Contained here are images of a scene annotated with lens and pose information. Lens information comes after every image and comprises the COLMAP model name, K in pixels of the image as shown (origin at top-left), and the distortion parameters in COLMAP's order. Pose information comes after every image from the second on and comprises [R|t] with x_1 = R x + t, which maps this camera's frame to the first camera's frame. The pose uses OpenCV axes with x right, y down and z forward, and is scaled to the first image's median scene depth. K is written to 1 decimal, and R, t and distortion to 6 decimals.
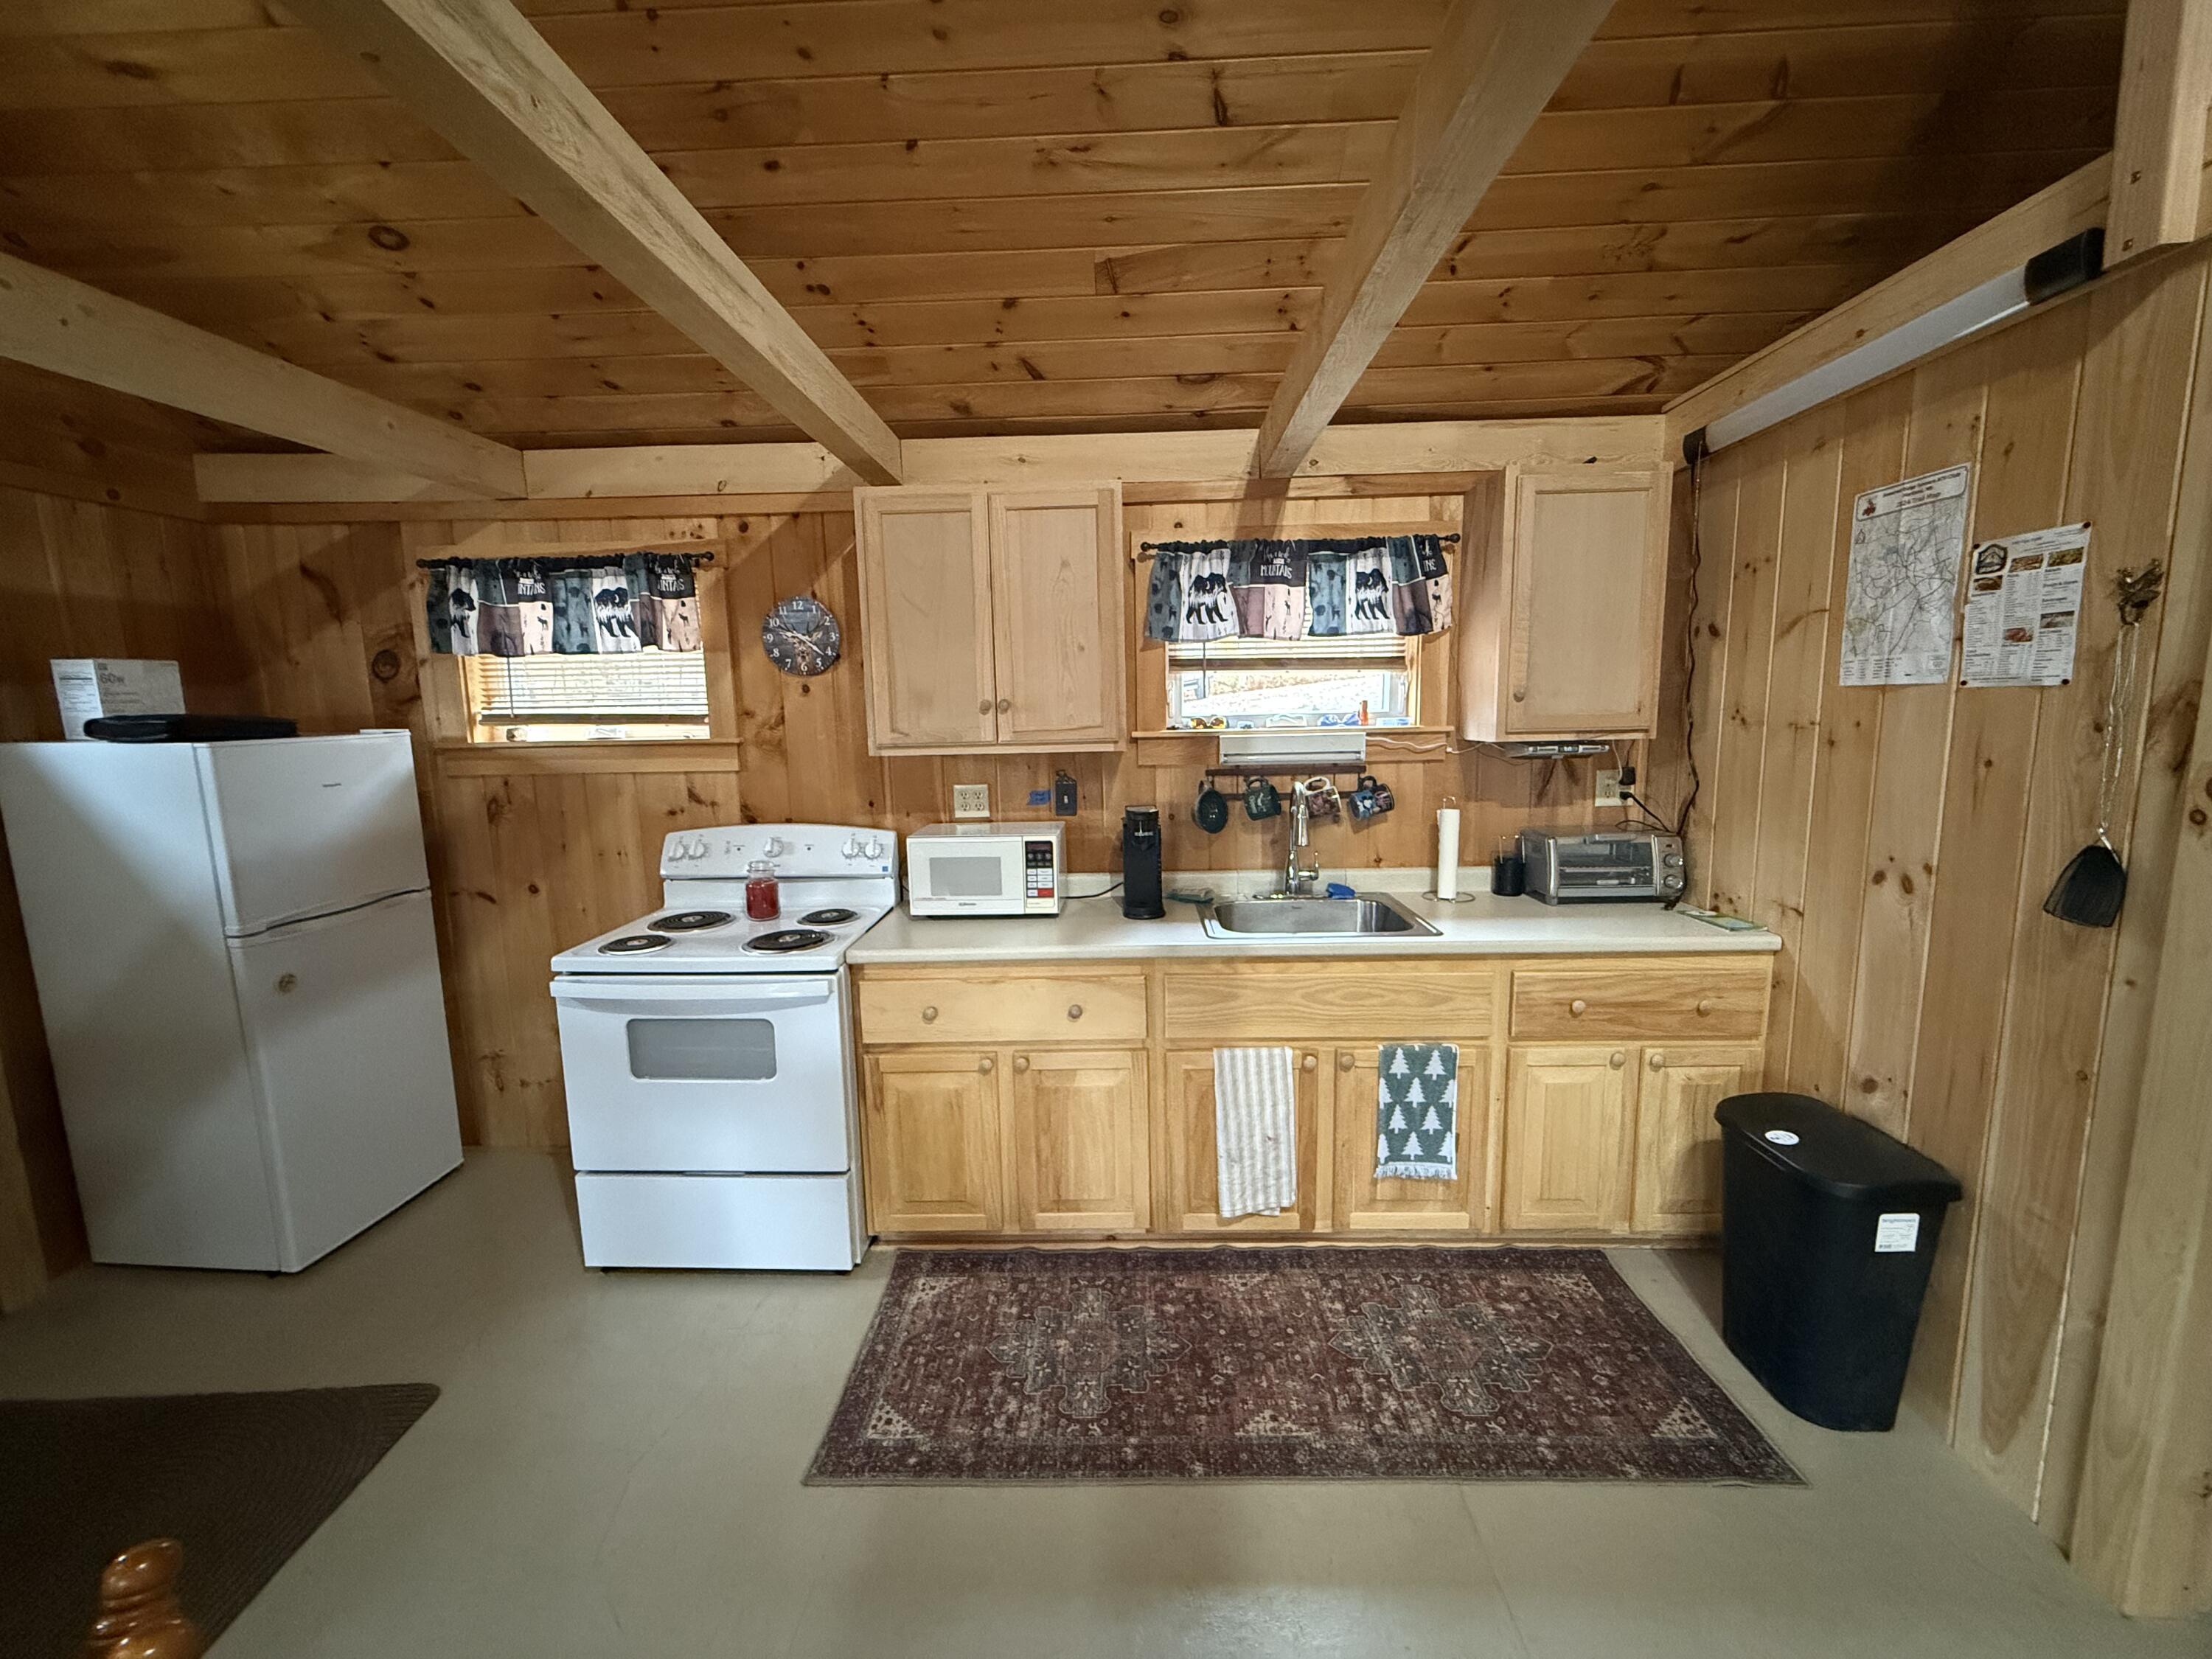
lens RADIAL K [[876.1, 0, 1101.4], [0, 876.1, 831.5], [0, 0, 1]] dist [0.001218, -0.000445]
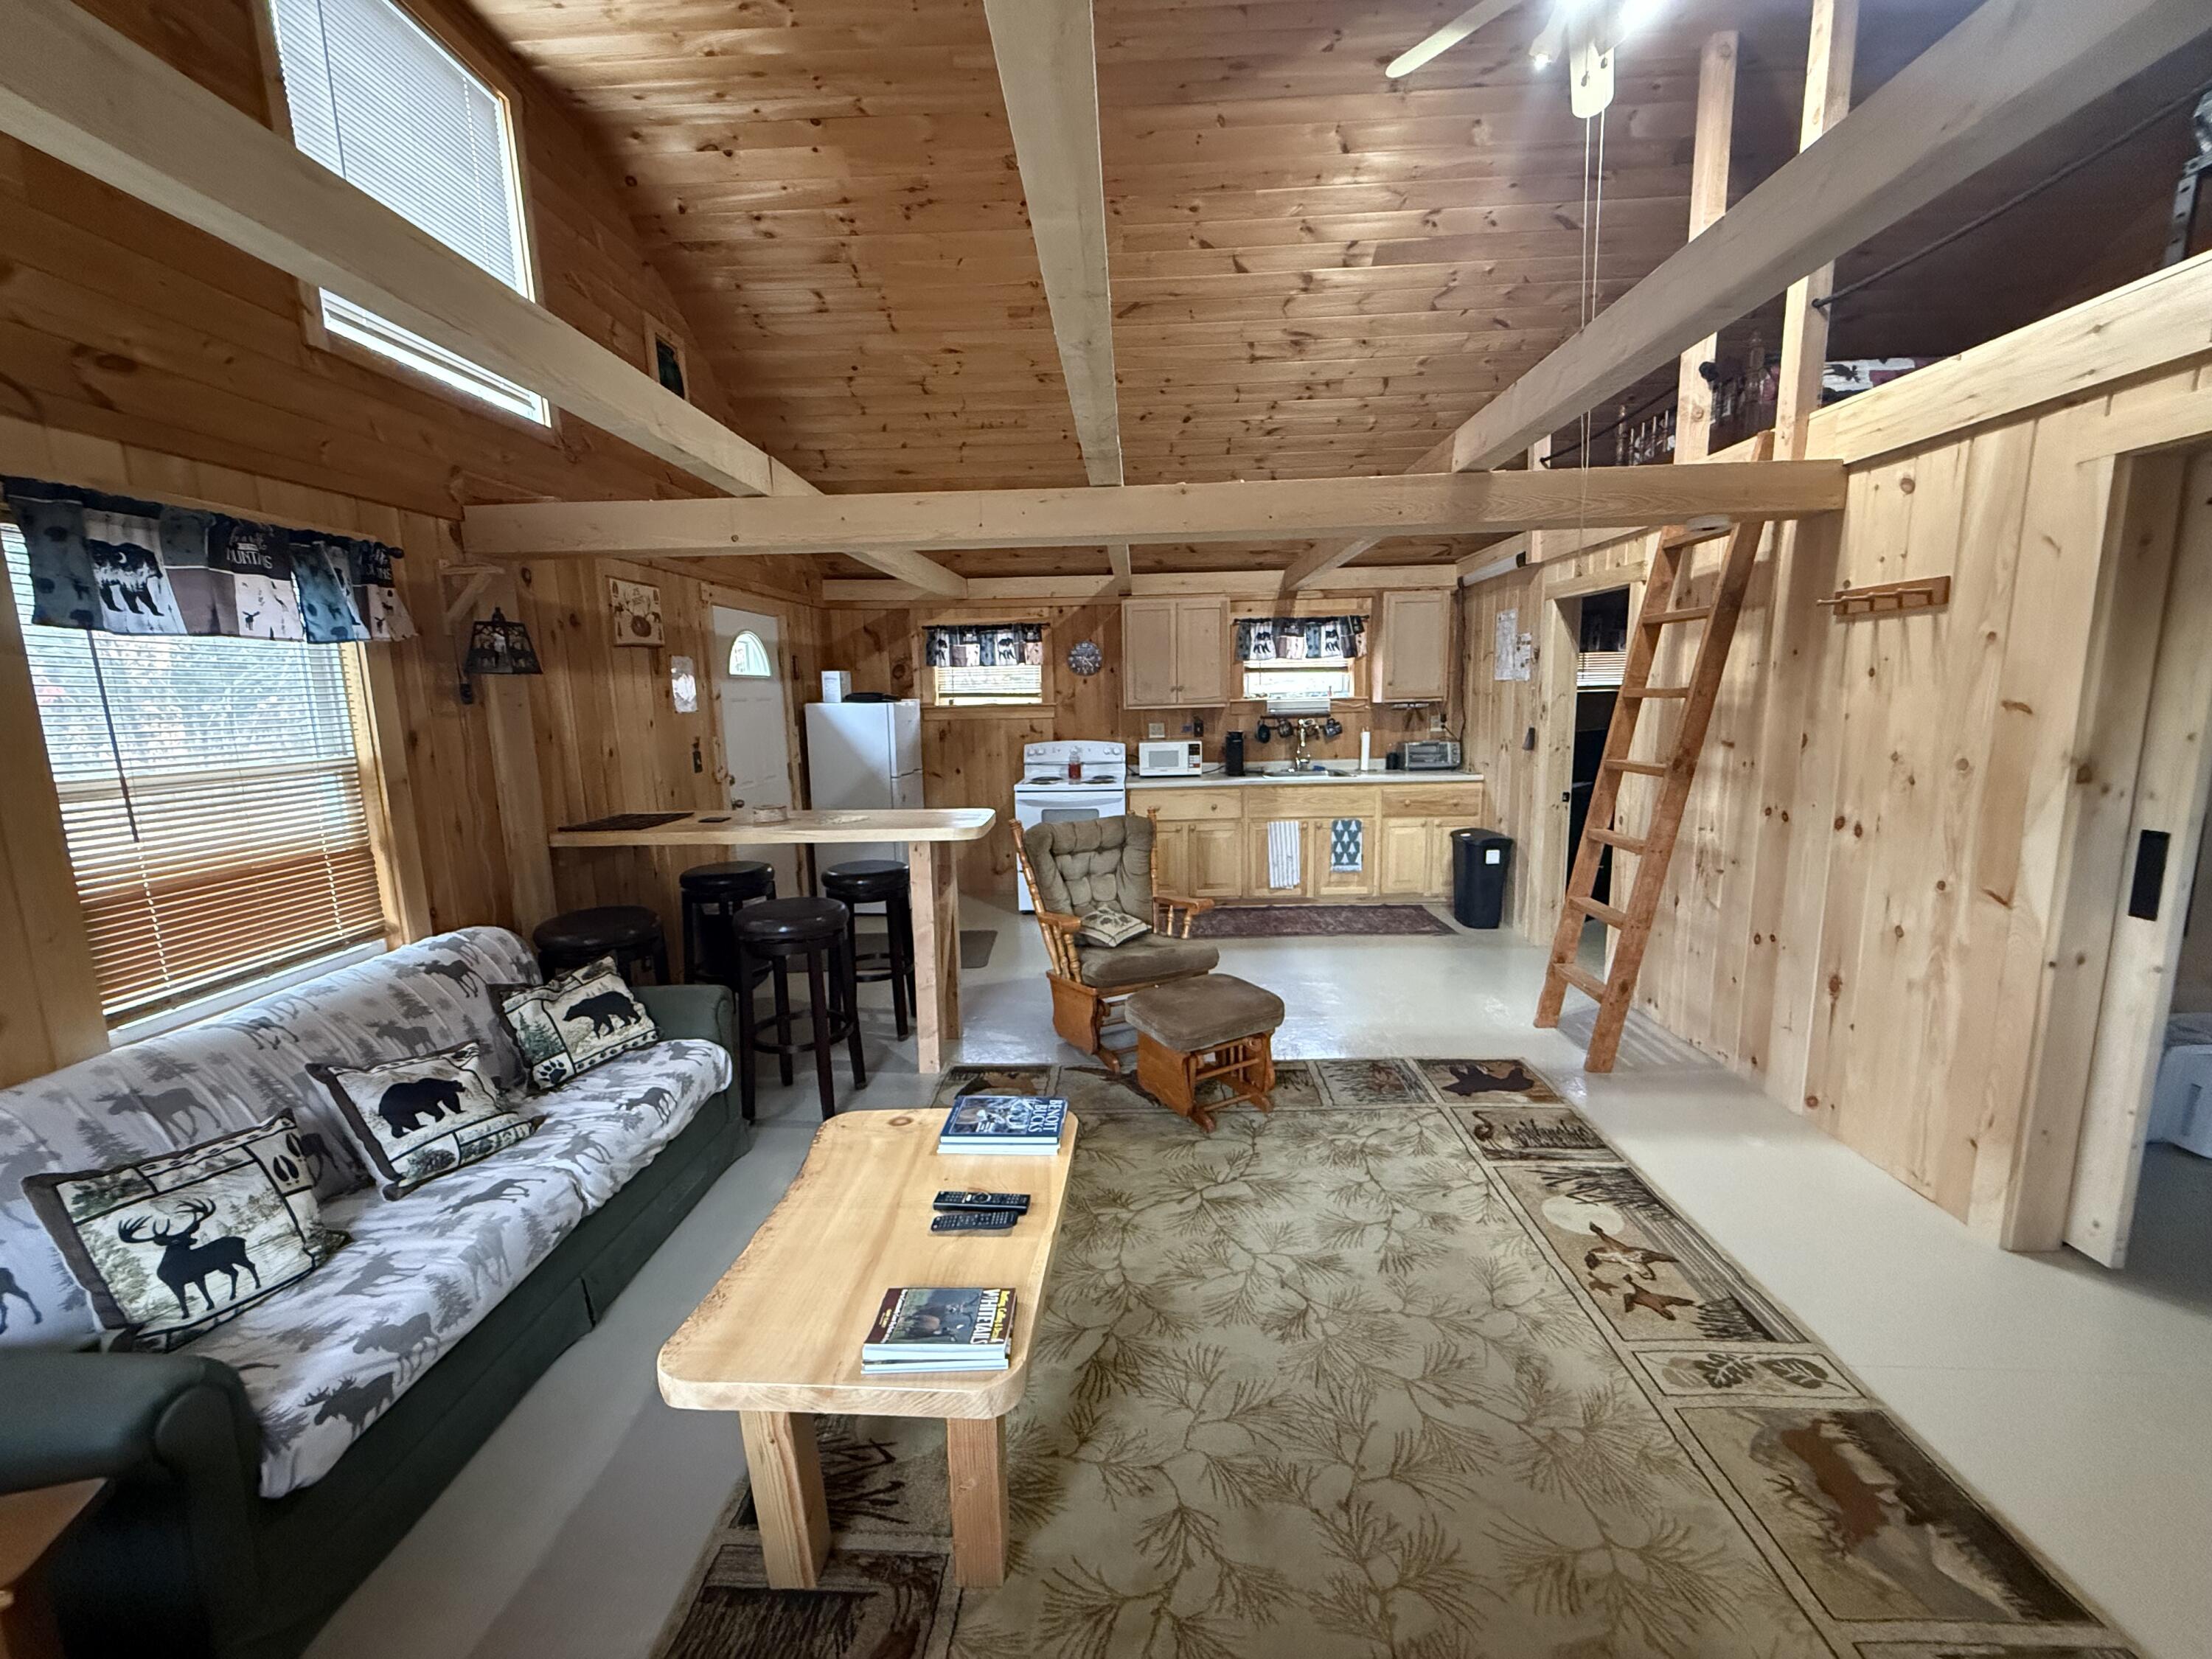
lens RADIAL K [[876.1, 0, 1099.1], [0, 876.1, 826.6], [0, 0, 1]] dist [0.001218, -0.000445]
pose [[0.999975, -0.001080, -0.007025, -0.303982], [0.001161, 0.999933, 0.011500, 0.202634], [0.007012, -0.011508, 0.999909, -1.373150]]
